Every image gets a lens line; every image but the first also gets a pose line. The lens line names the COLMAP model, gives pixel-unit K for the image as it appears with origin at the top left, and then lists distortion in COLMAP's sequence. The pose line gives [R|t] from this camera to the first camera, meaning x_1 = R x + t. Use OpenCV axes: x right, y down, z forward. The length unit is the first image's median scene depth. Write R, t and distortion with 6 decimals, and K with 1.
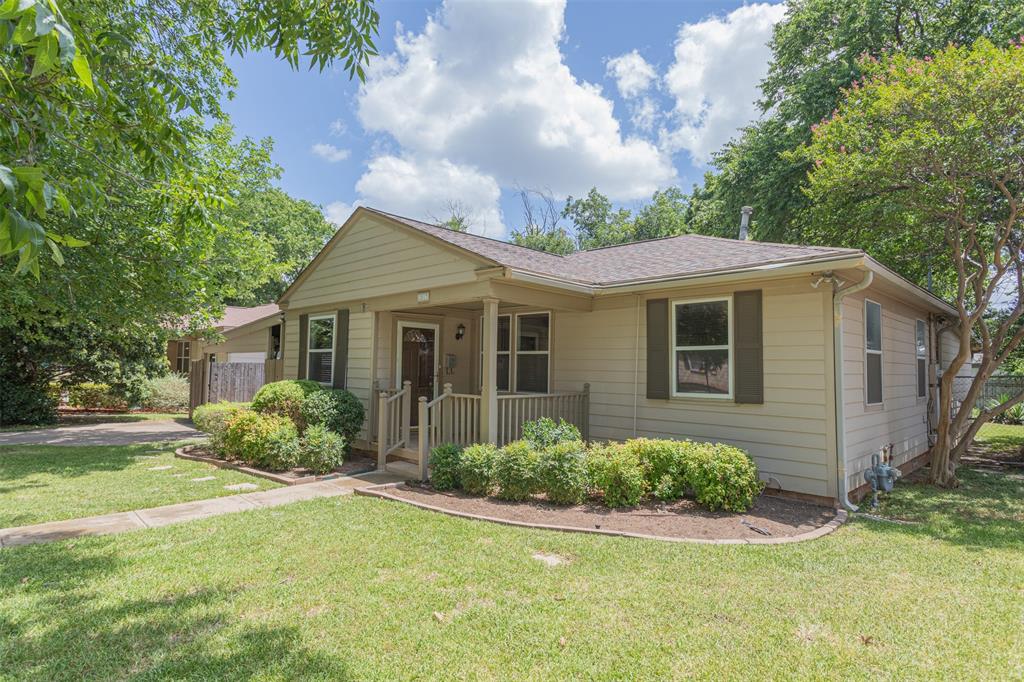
lens RADIAL K [[558.5, 0, 513.4], [0, 558.5, 339.7], [0, 0, 1]] dist [-0.019935, 0.001819]
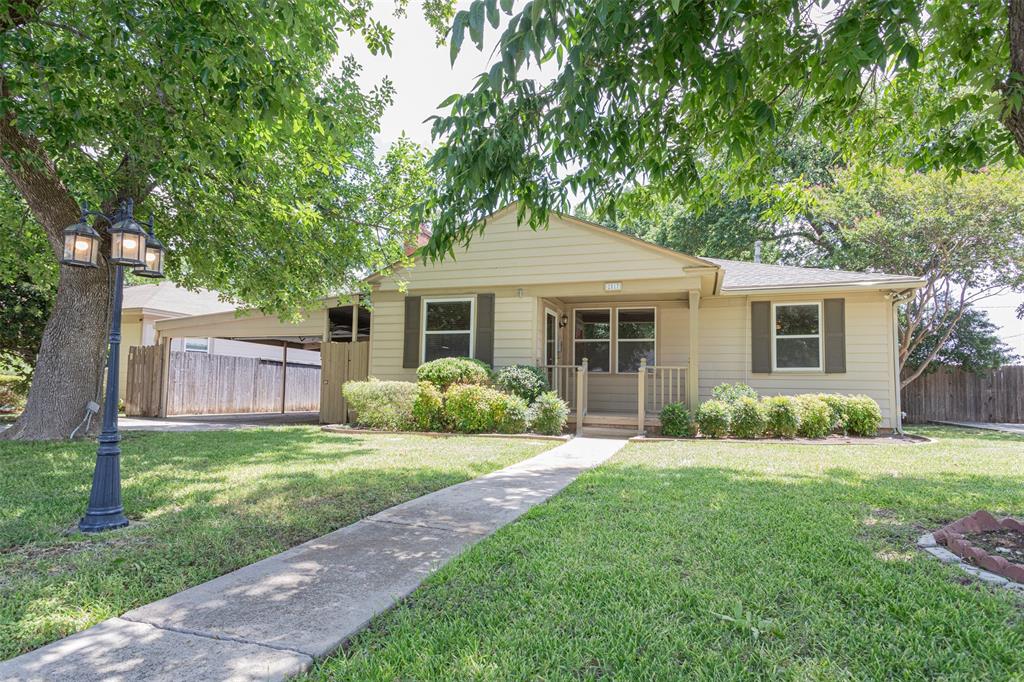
lens RADIAL K [[558.5, 0, 508.0], [0, 558.5, 342.4], [0, 0, 1]] dist [-0.019935, 0.001819]
pose [[0.899579, 0.037294, 0.435162, -0.898170], [-0.025994, 0.999153, -0.031893, 0.088864], [-0.435983, 0.017379, 0.899787, 0.027754]]
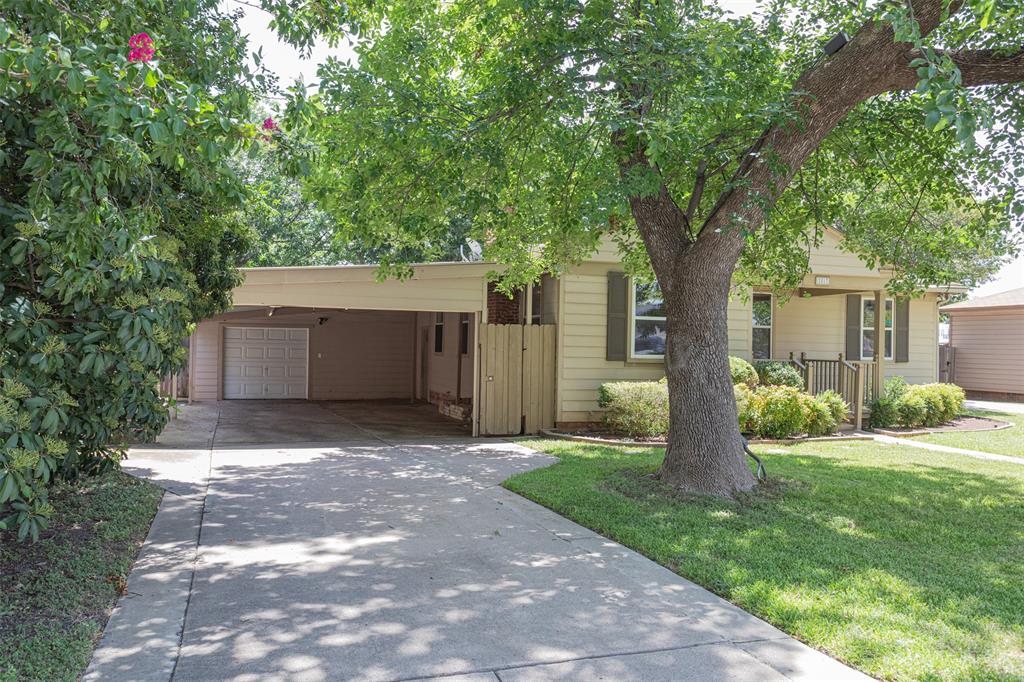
lens RADIAL K [[823.8, 0, 511.3], [0, 823.8, 337.7], [0, 0, 1]] dist [0.008820, 0.002395]
pose [[0.447360, 0.005266, 0.894339, -2.069194], [-0.056982, 0.998119, 0.022627, 0.043499], [-0.892537, -0.061083, 0.446818, 0.816839]]
